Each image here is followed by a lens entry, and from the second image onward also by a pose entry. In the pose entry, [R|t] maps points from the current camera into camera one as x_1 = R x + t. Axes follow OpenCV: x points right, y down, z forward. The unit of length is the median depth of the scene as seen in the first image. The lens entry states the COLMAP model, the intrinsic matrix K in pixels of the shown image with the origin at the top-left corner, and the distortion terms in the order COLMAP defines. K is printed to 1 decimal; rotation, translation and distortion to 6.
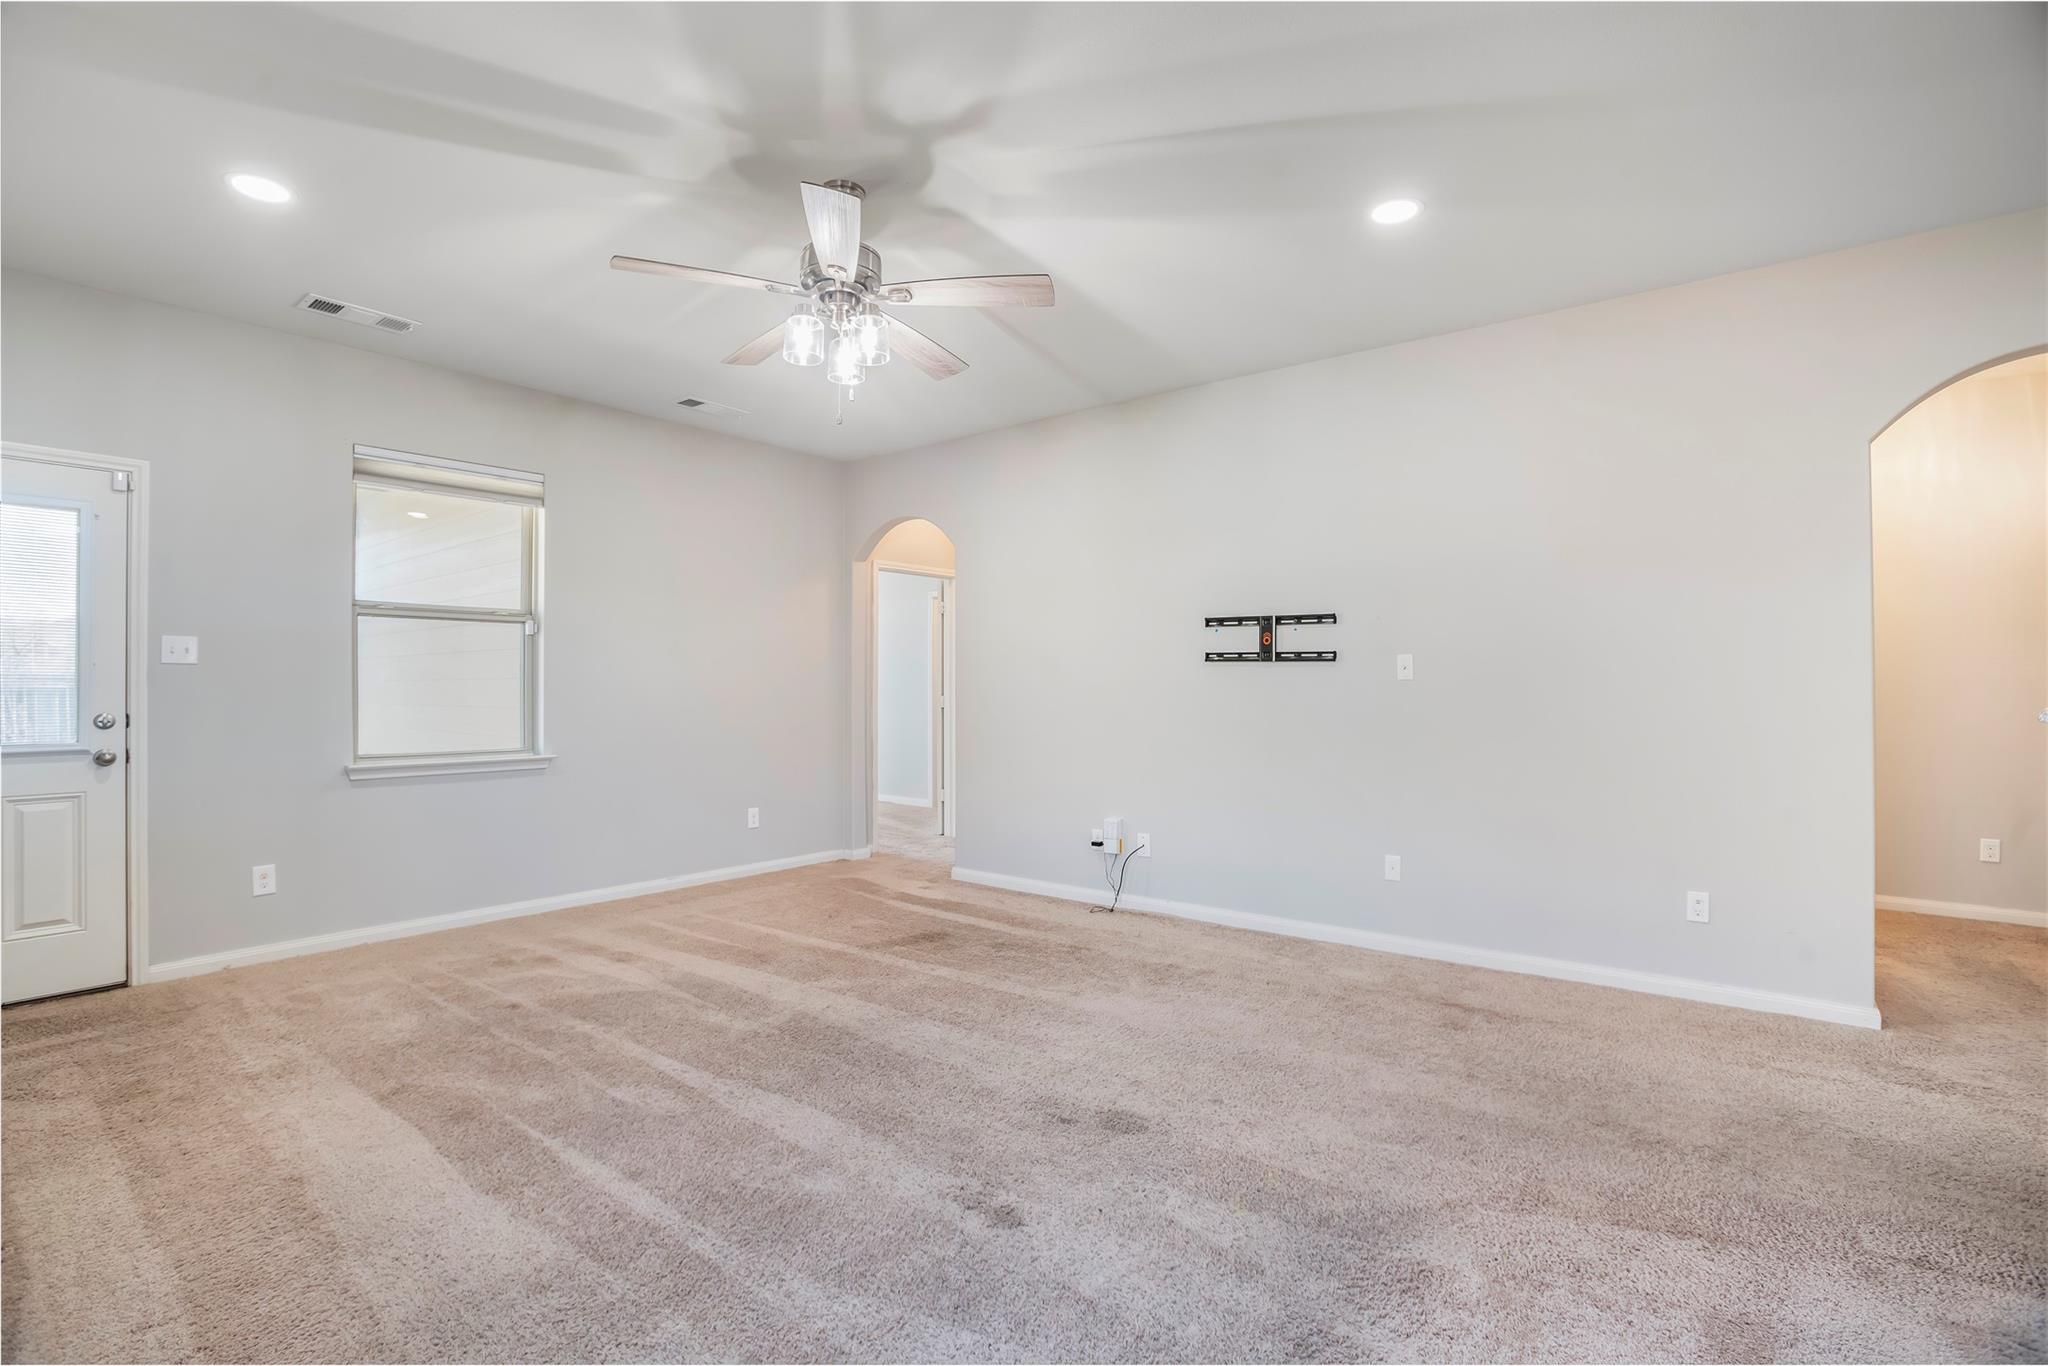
lens RADIAL K [[957.1, 0, 1016.7], [0, 957.1, 680.6], [0, 0, 1]] dist [-0.060695, 0.000128]
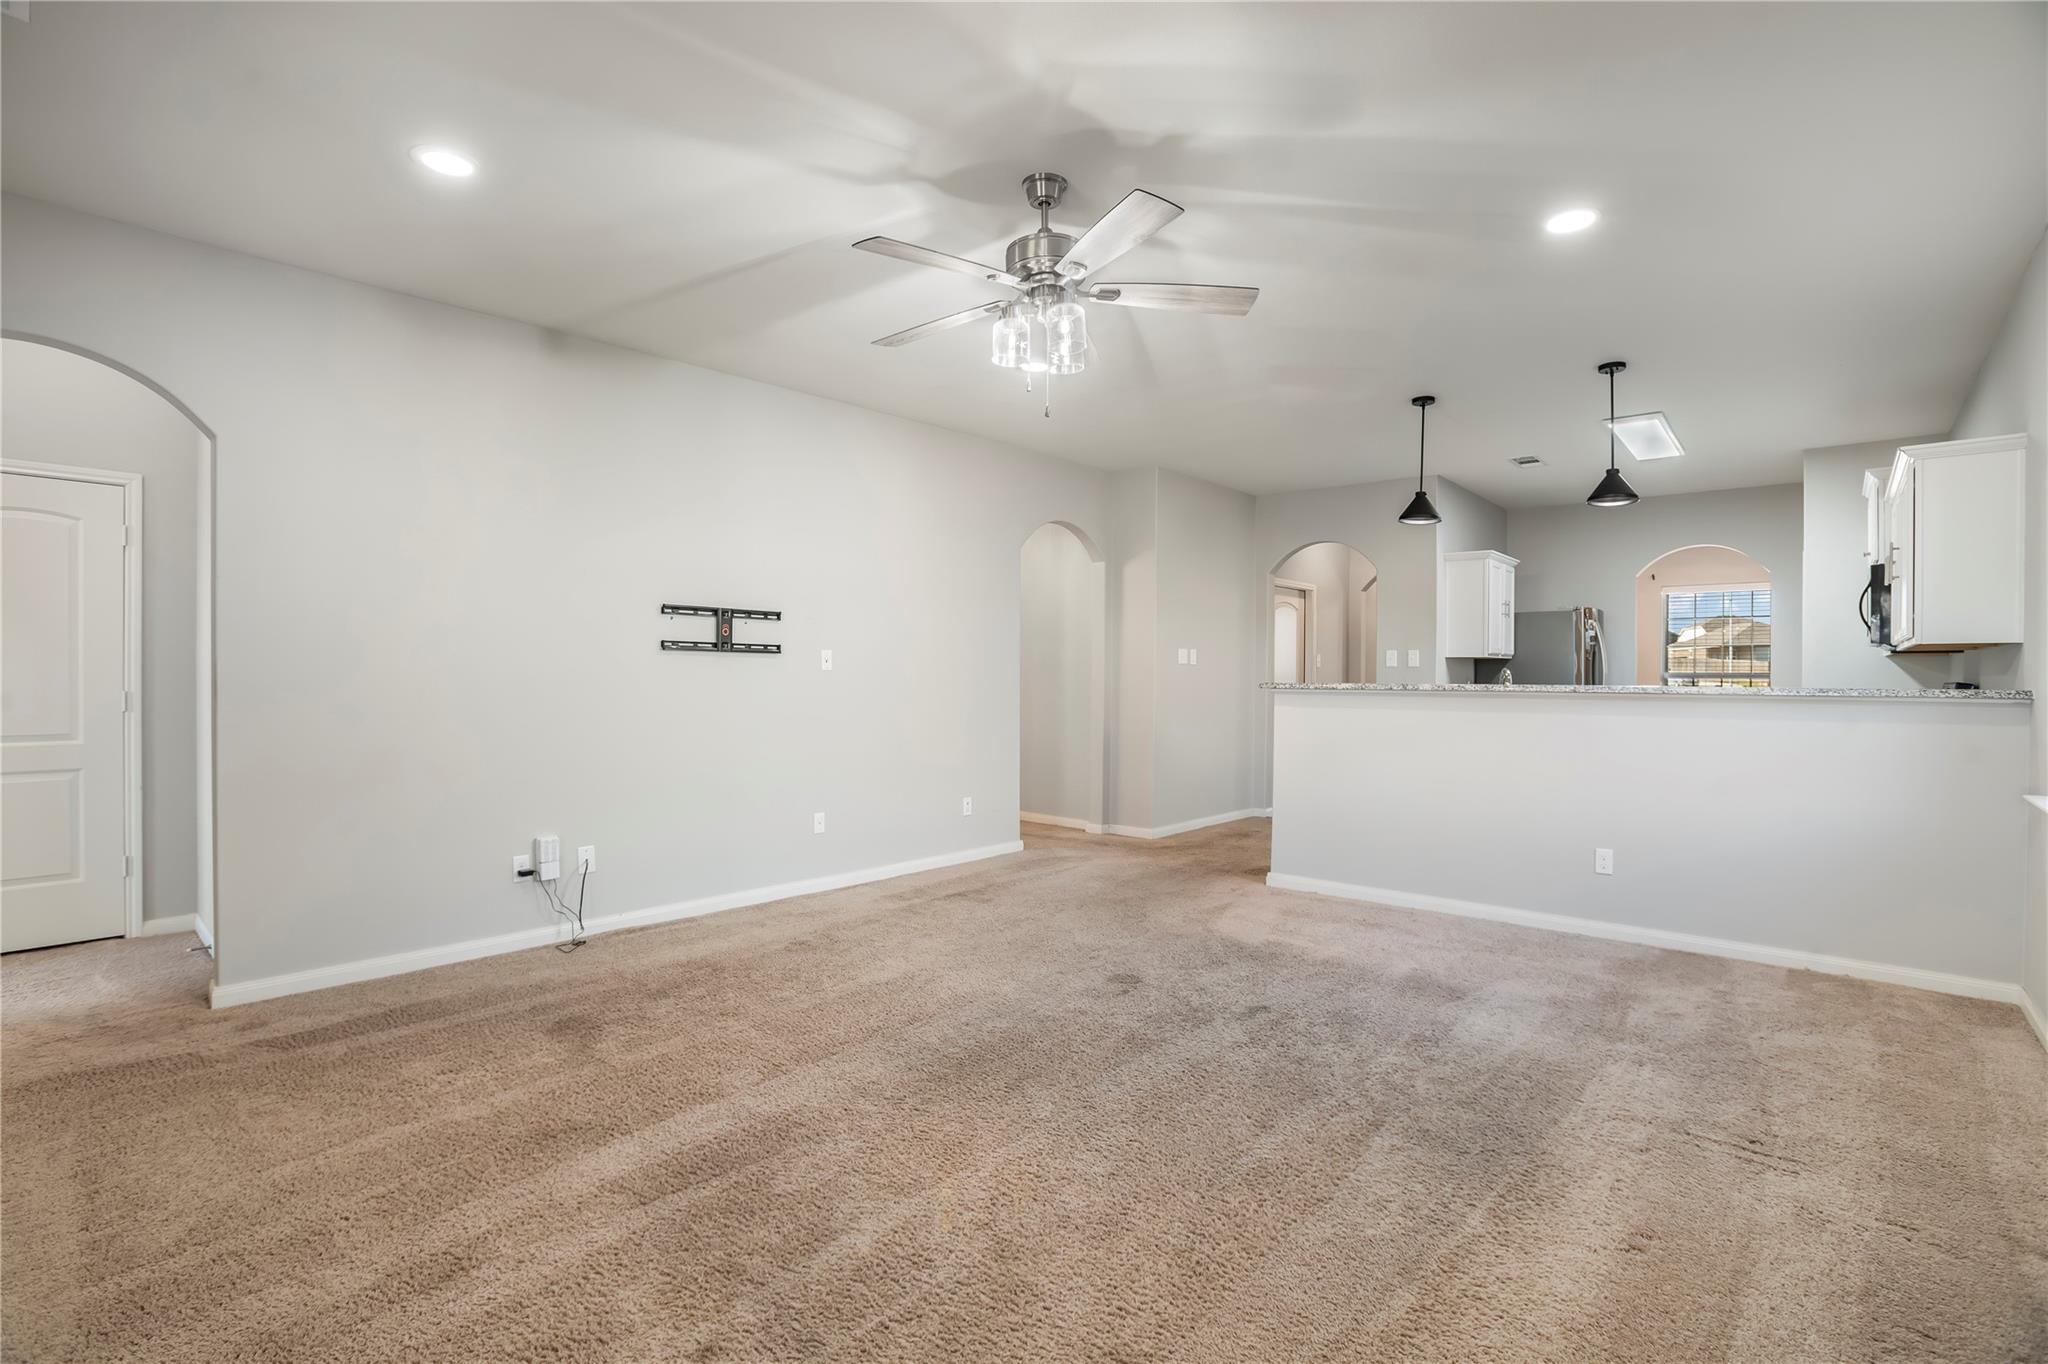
lens RADIAL K [[957.1, 0, 1016.7], [0, 957.1, 679.6], [0, 0, 1]] dist [-0.060695, 0.000128]
pose [[0.044197, -0.008110, 0.998990, -0.788707], [-0.008136, 0.999931, 0.008478, -0.001107], [-0.998990, -0.008502, 0.044128, 0.648397]]
